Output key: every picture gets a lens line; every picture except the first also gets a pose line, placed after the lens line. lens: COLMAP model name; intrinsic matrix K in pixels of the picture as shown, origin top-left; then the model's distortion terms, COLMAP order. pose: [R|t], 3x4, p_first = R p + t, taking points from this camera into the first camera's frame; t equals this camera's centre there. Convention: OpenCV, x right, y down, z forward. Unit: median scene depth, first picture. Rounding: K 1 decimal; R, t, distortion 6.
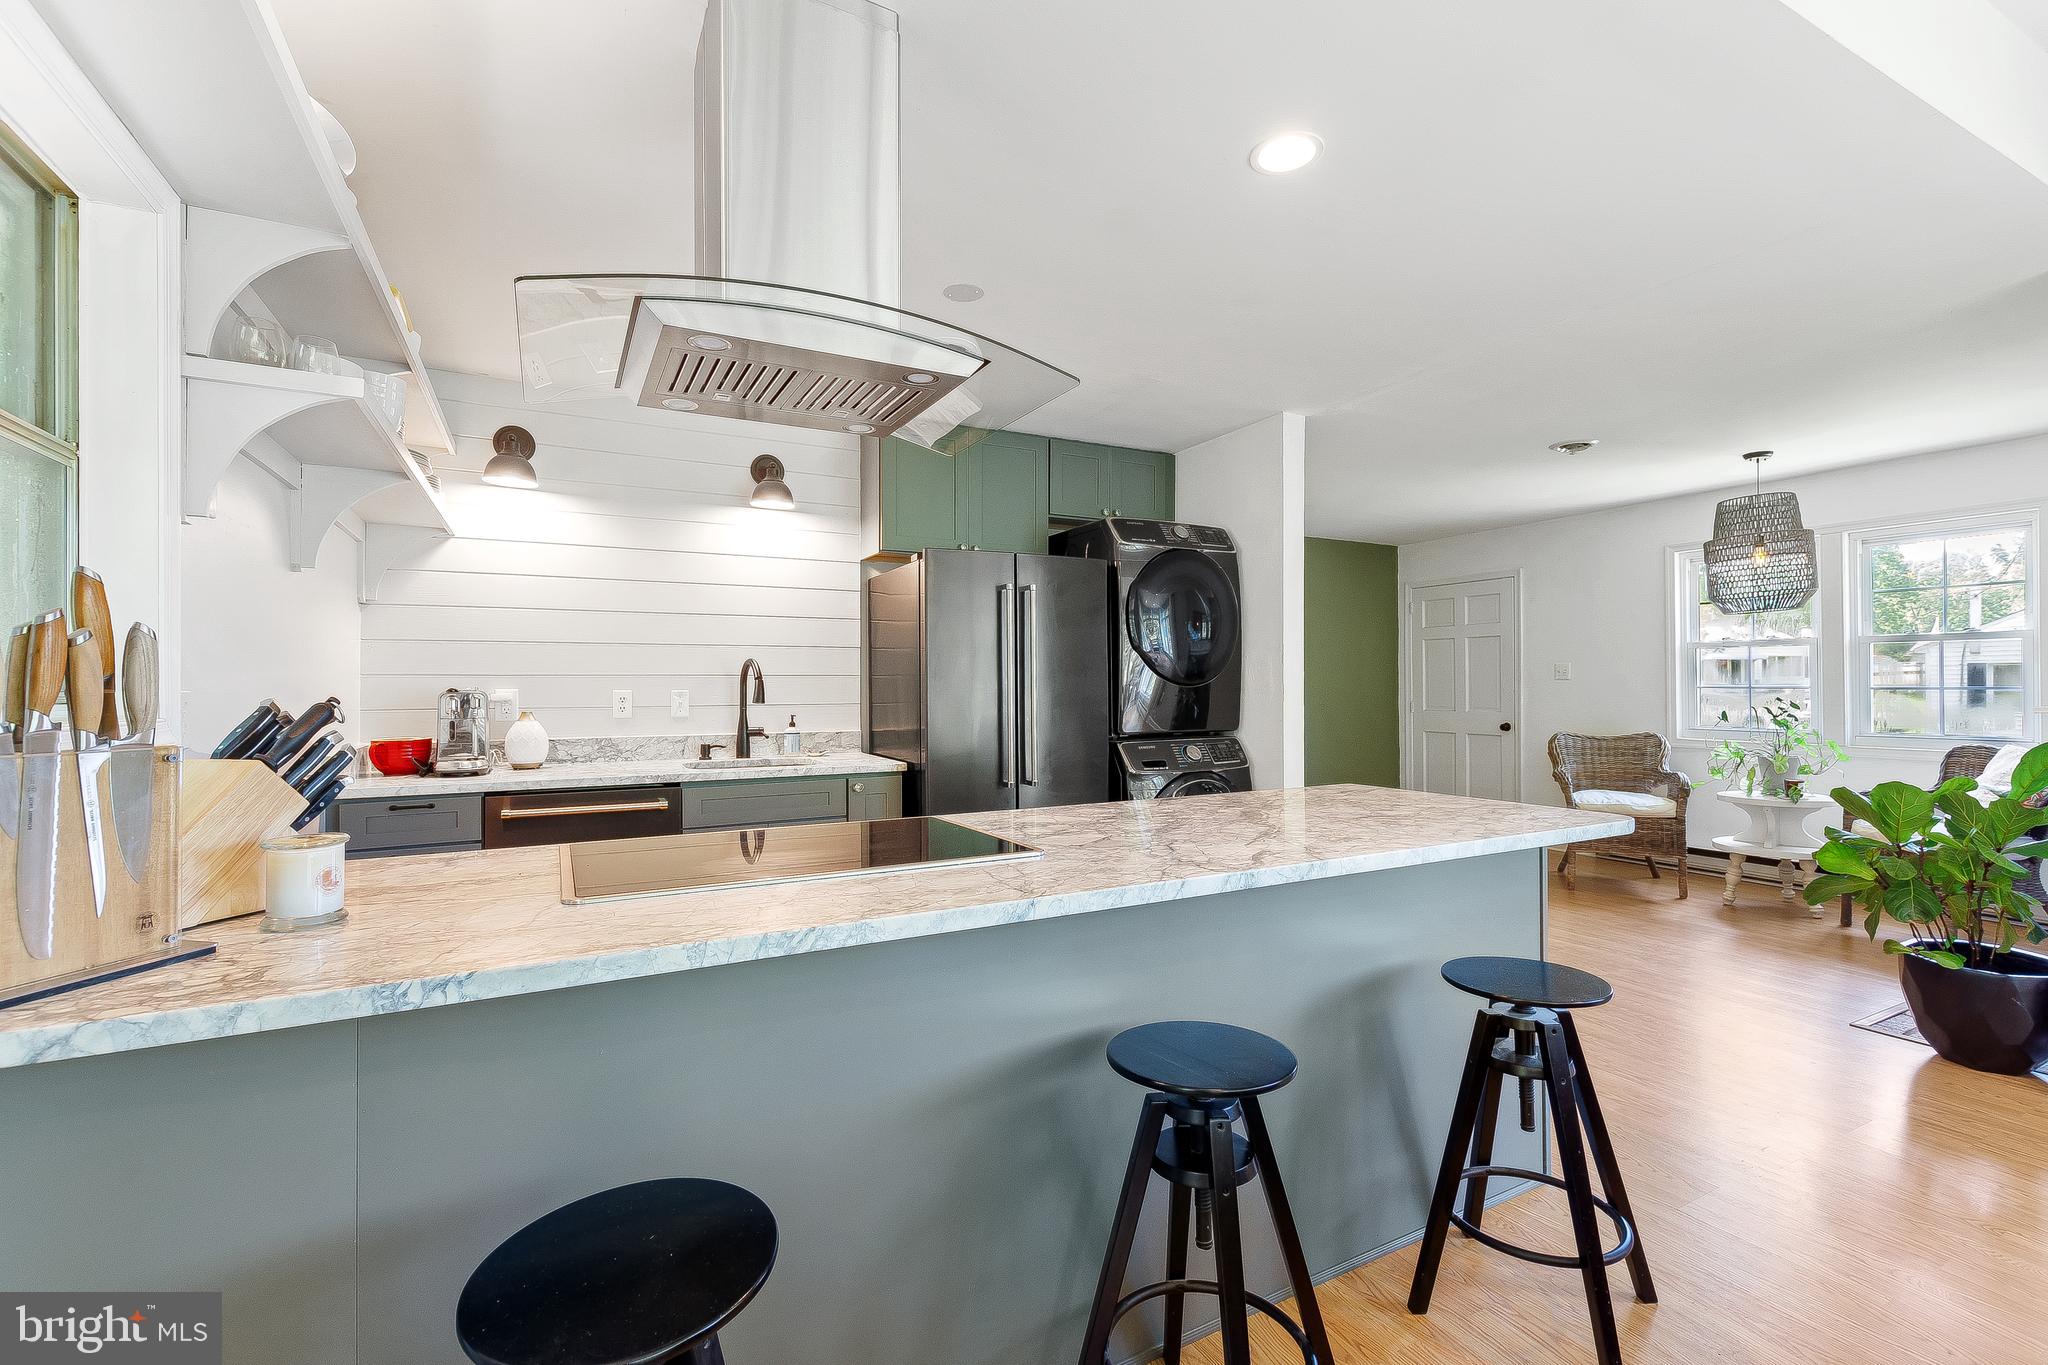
lens RADIAL K [[887.0, 0, 1032.4], [0, 887.0, 686.3], [0, 0, 1]] dist [0.007901, -0.004208]
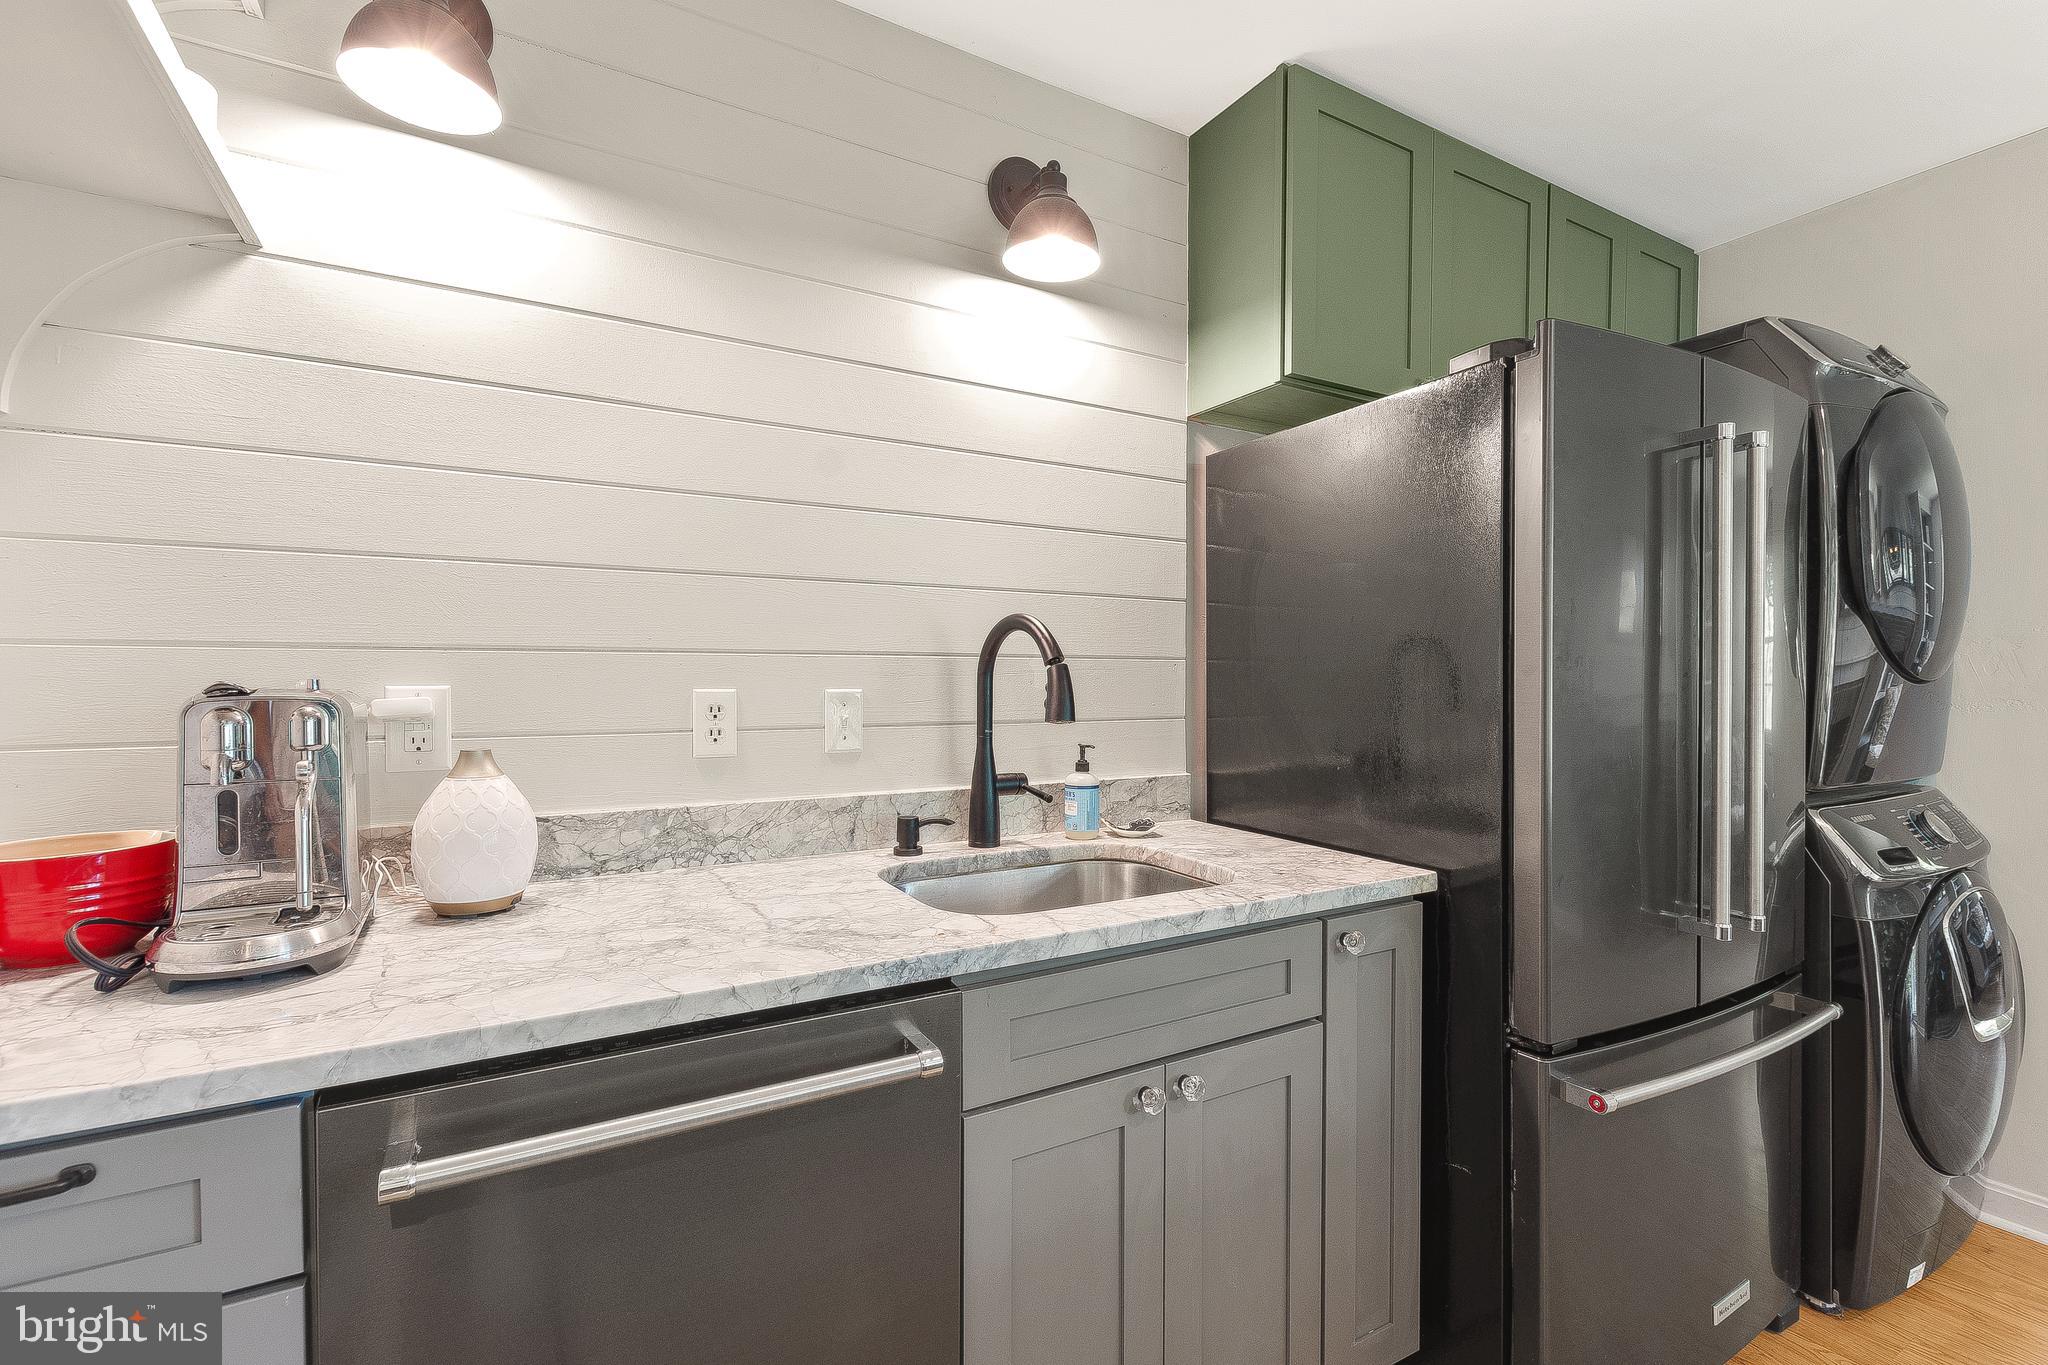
lens RADIAL K [[887.0, 0, 1025.9], [0, 887.0, 685.3], [0, 0, 1]] dist [0.007901, -0.004208]
pose [[0.998635, 0.006401, 0.051836, -0.323857], [-0.006816, 0.999946, 0.007840, -0.001068], [-0.051783, -0.008182, 0.998625, 0.557912]]
